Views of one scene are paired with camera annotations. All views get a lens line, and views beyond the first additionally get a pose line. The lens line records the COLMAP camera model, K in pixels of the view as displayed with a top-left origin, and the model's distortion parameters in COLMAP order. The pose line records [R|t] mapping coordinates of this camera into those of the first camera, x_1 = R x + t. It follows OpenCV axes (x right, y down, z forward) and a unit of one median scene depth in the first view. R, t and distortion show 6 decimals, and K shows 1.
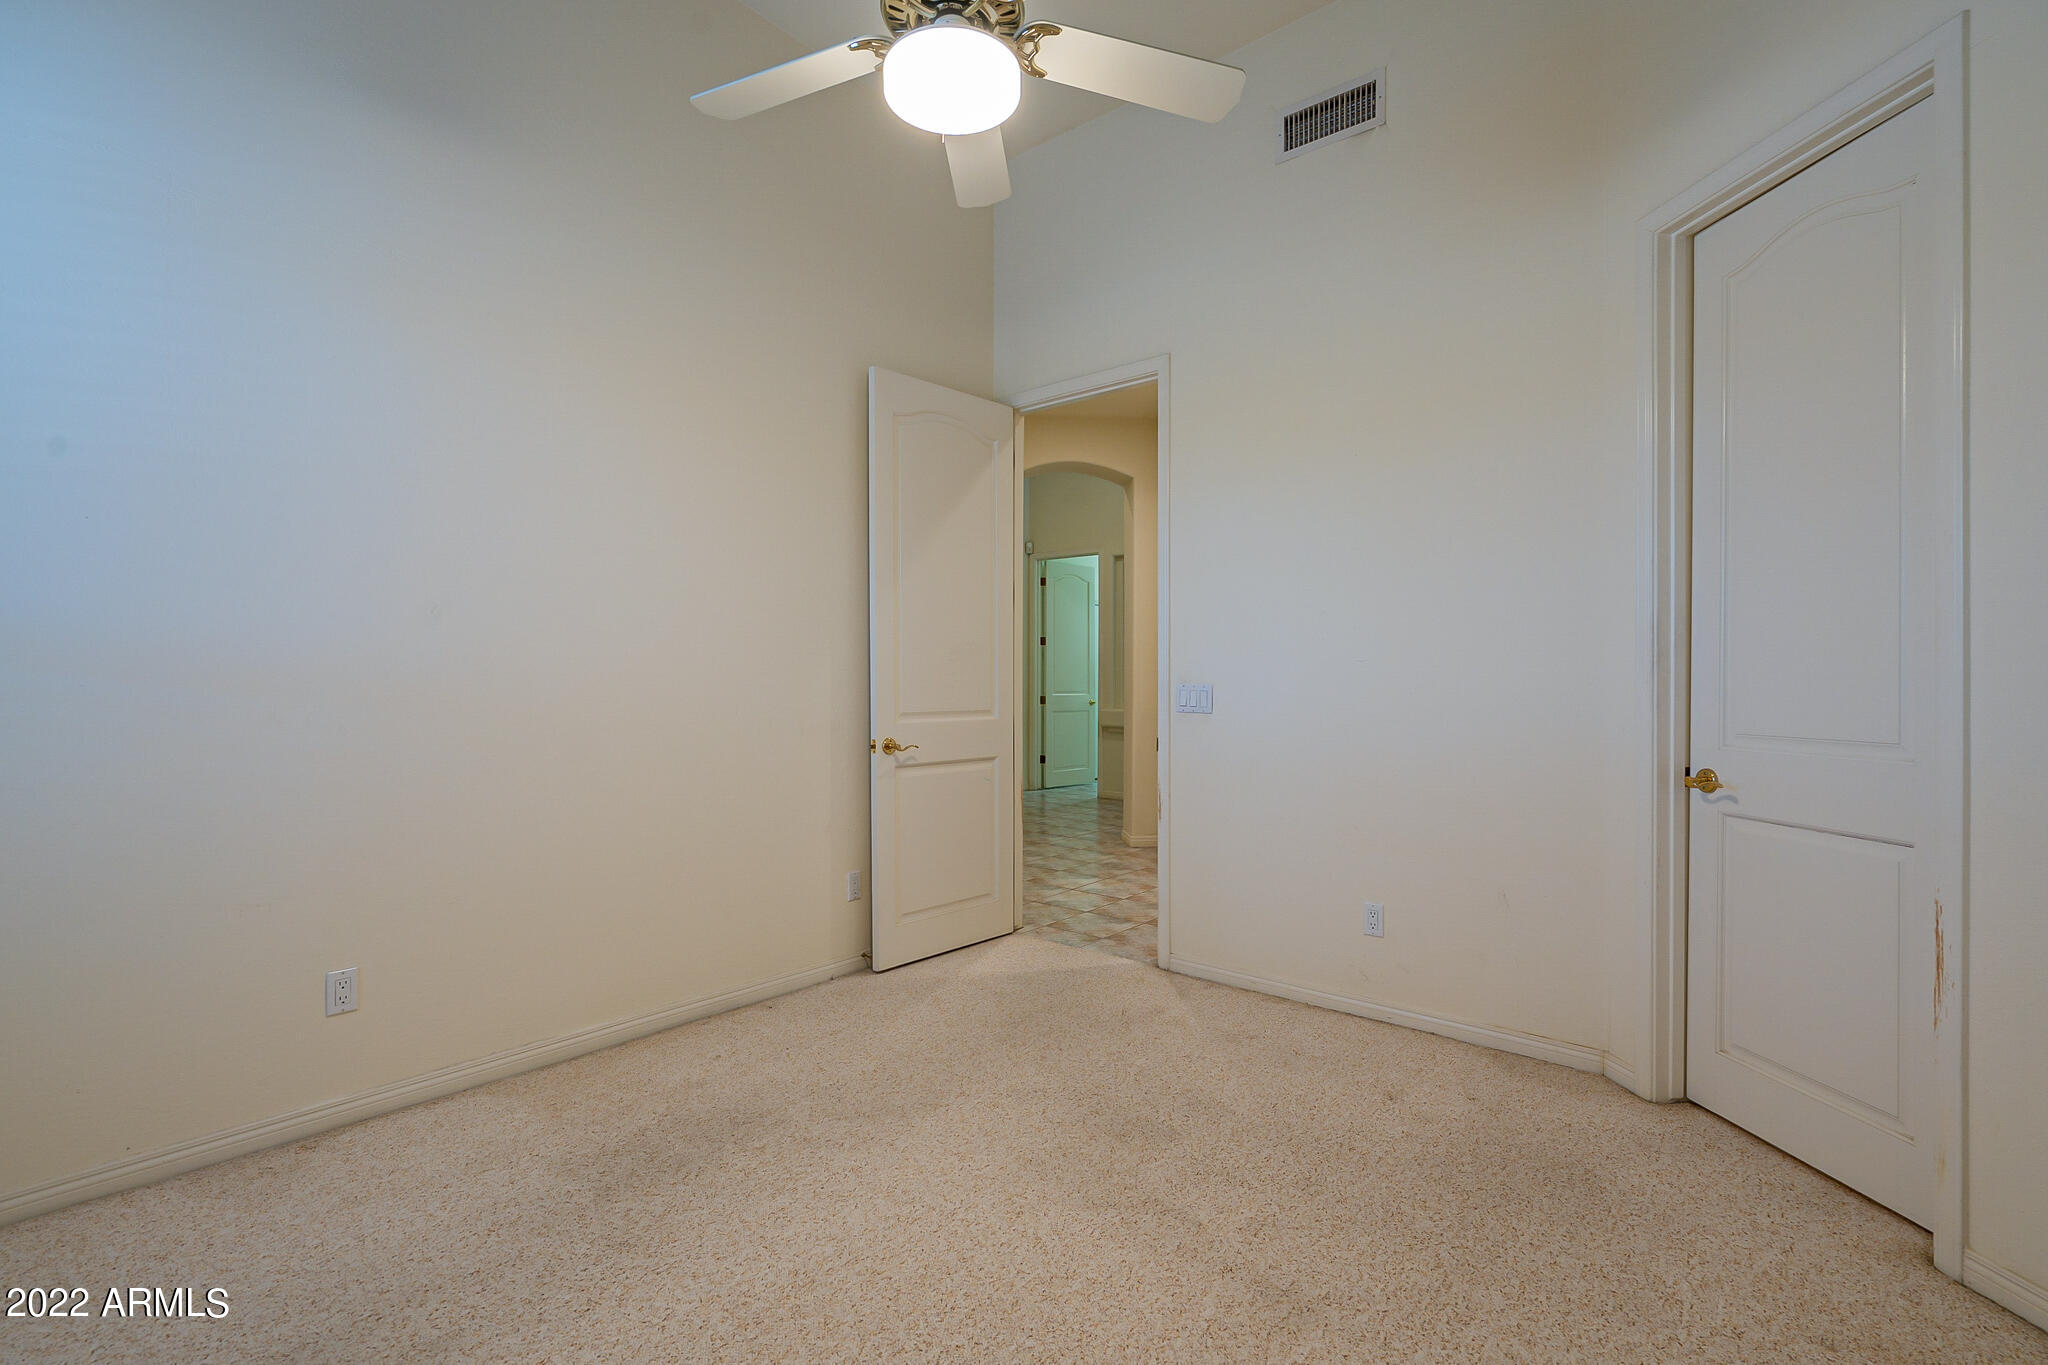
lens RADIAL K [[935.7, 0, 1023.9], [0, 935.7, 680.9], [0, 0, 1]] dist [-0.003562, 0.002718]
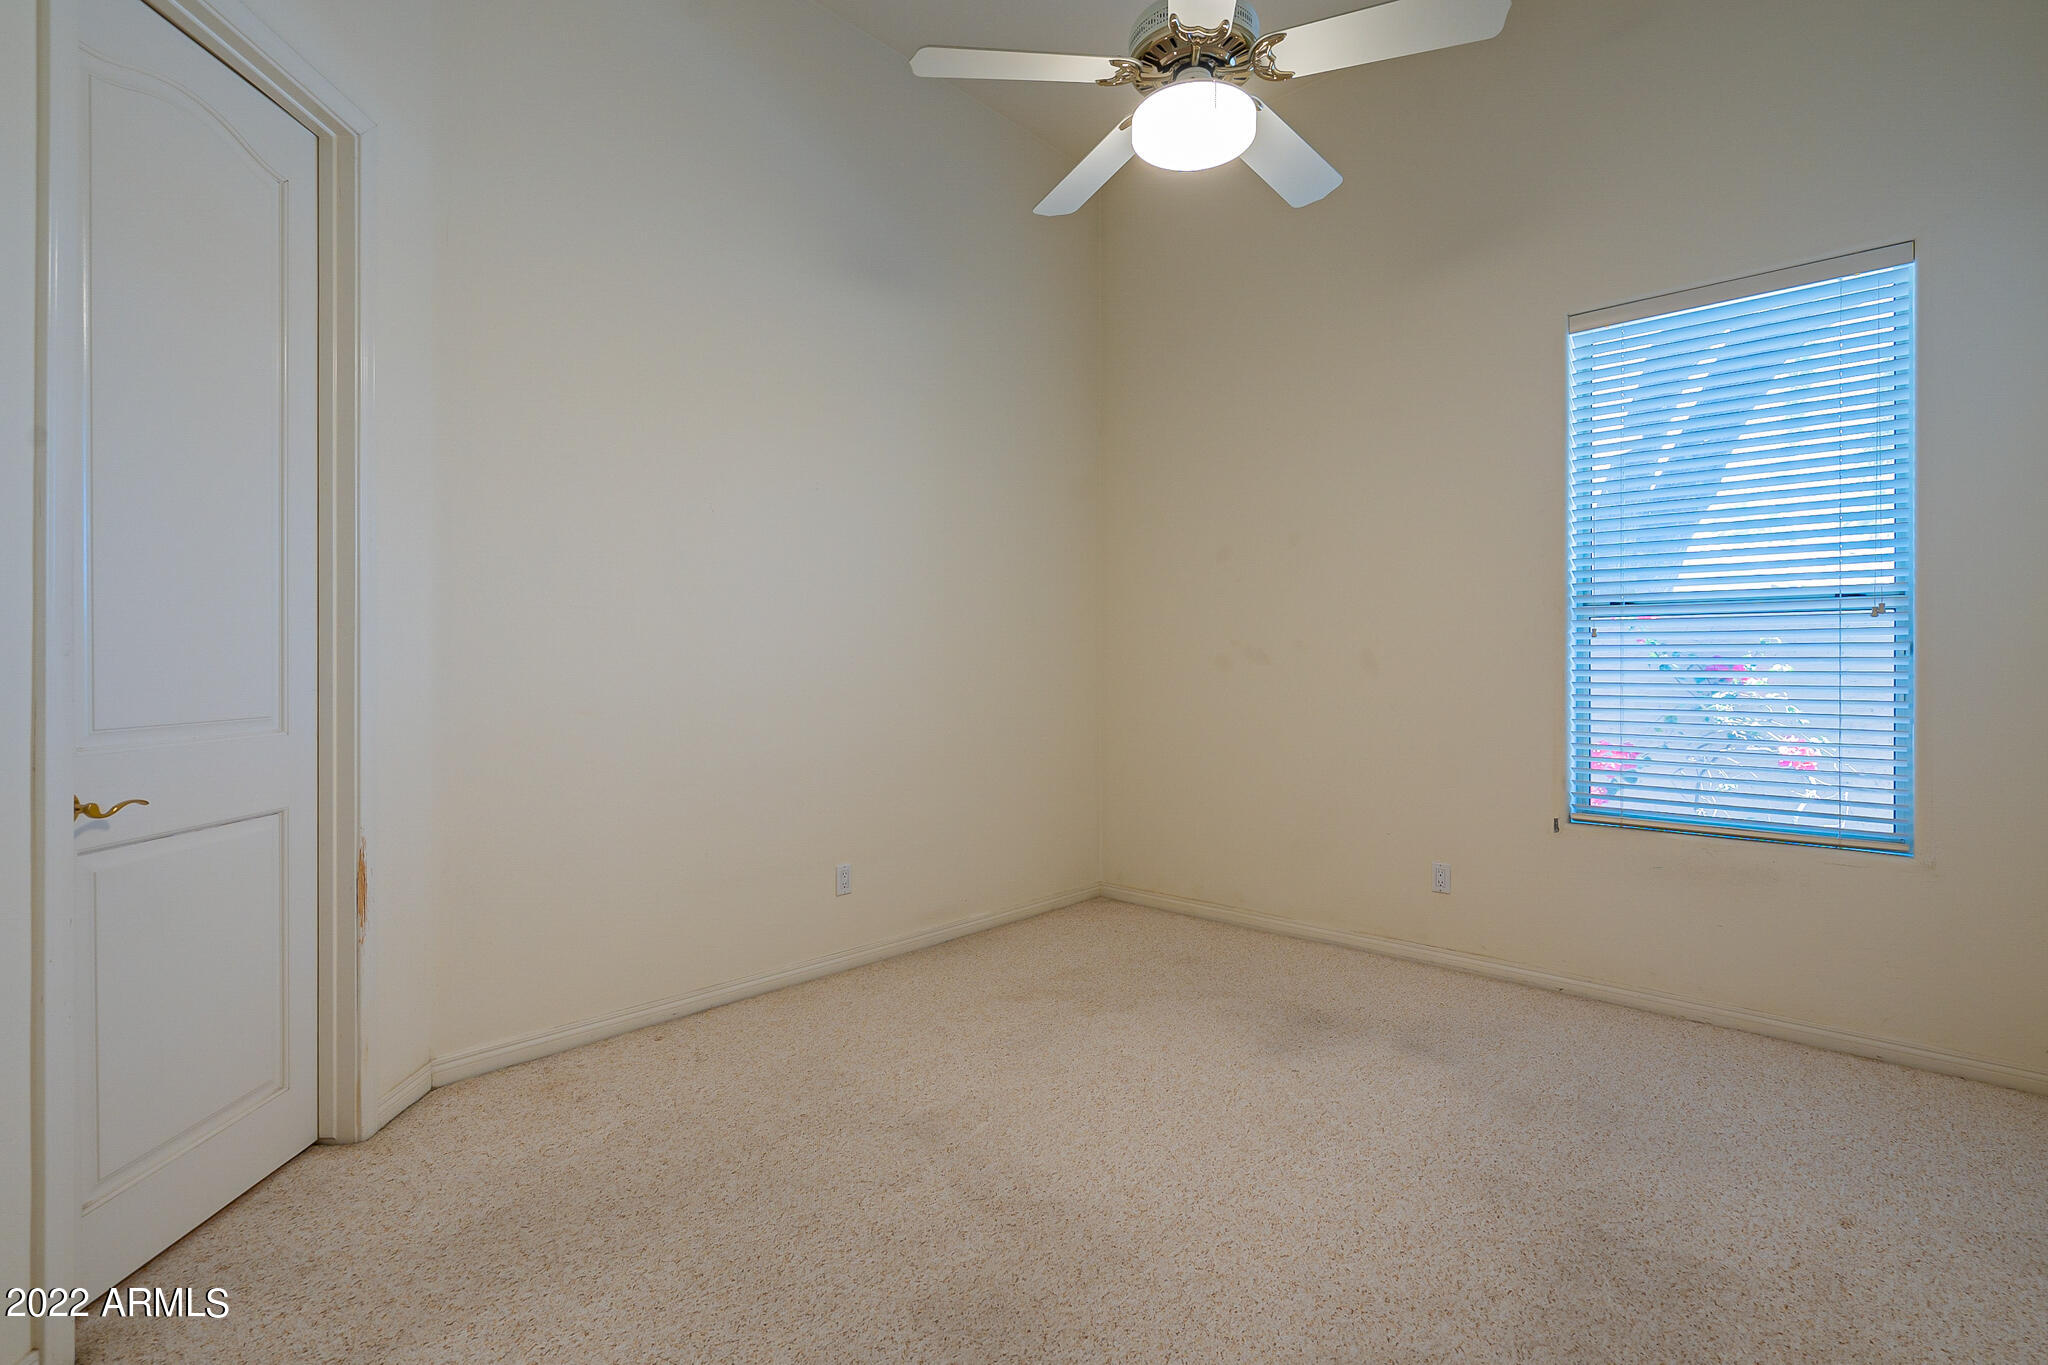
lens RADIAL K [[935.7, 0, 1023.6], [0, 935.7, 674.3], [0, 0, 1]] dist [-0.003562, 0.002718]
pose [[-0.998290, -0.006207, 0.058132, 0.050573], [-0.005759, 0.999952, 0.007867, 0.008366], [-0.058178, 0.007519, -0.998278, 1.862239]]
